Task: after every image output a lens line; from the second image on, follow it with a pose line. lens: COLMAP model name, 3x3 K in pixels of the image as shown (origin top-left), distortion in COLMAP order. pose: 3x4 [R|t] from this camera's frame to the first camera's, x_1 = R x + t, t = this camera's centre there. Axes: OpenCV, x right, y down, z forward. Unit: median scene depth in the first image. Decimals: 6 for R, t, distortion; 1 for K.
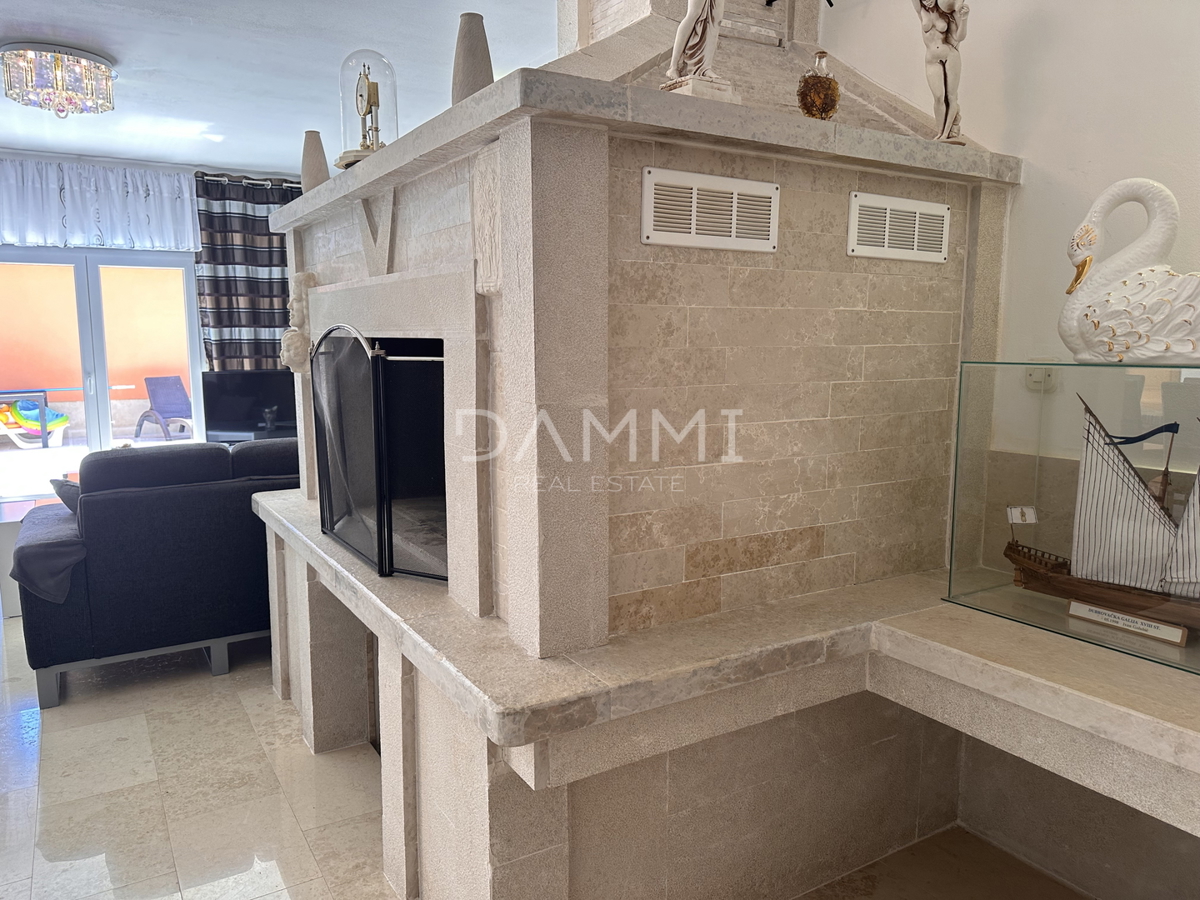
lens RADIAL K [[847.7, 0, 592.0], [0, 847.7, 448.3], [0, 0, 1]] dist [0.053146, -0.068483]
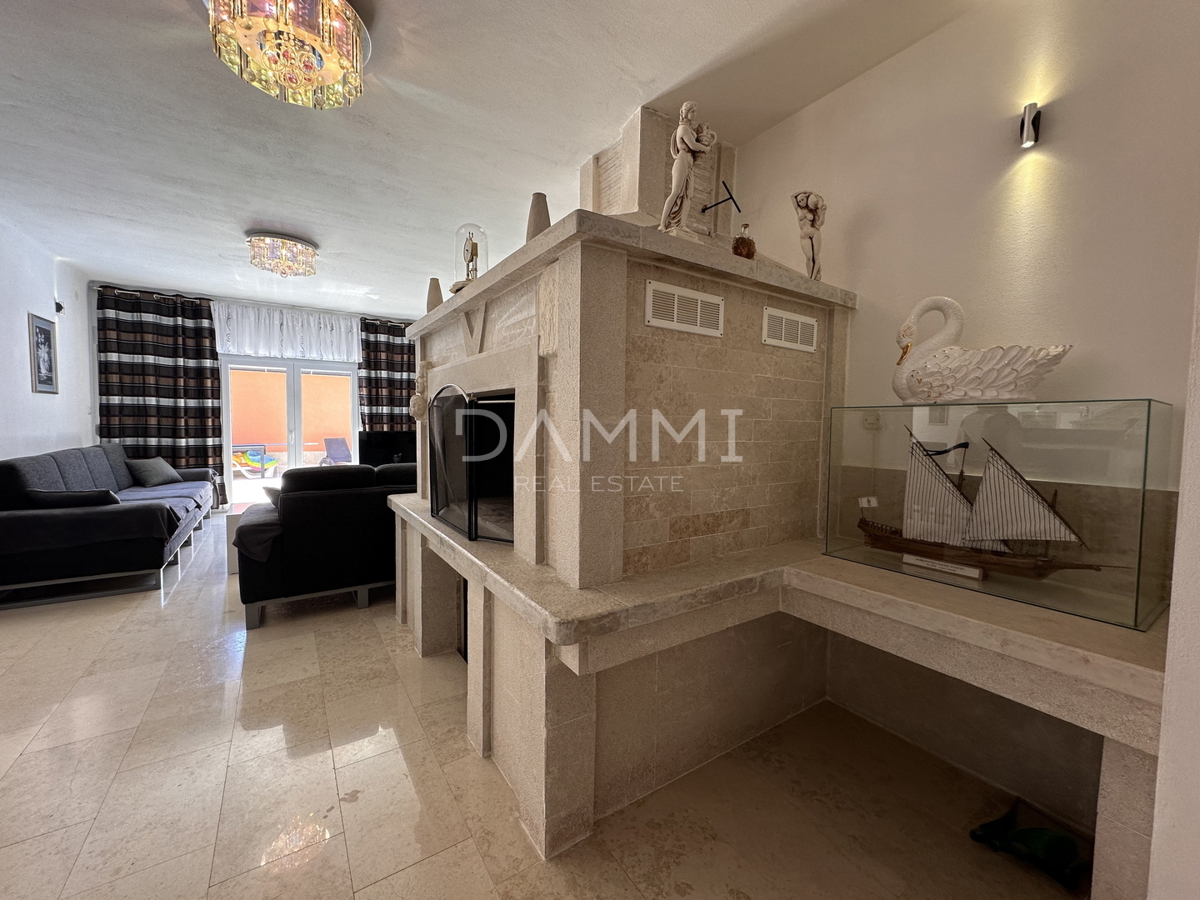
lens RADIAL K [[479.5, 0, 599.8], [0, 479.5, 446.4], [0, 0, 1]] dist [-0.002001, 0.000474]
pose [[0.999055, 0.012057, 0.041769, -0.046045], [-0.008654, 0.996700, -0.080714, 0.045159], [-0.042604, 0.080276, 0.995862, 0.088061]]
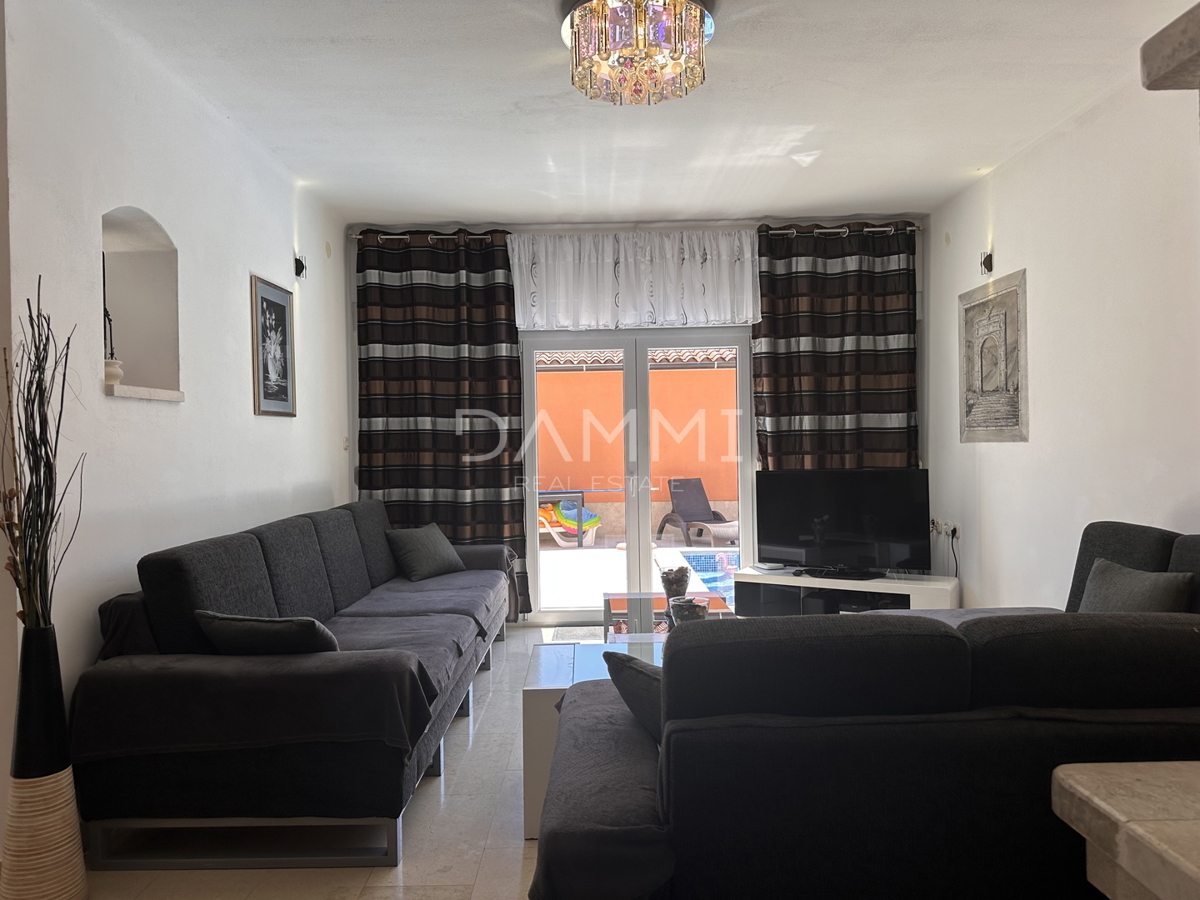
lens RADIAL K [[847.7, 0, 592.0], [0, 847.7, 448.3], [0, 0, 1]] dist [0.053146, -0.068483]
pose [[0.851187, -0.011509, -0.524736, -0.572672], [-0.052627, 0.992850, -0.107144, -0.061453], [0.522217, 0.118815, 0.844495, 0.842785]]
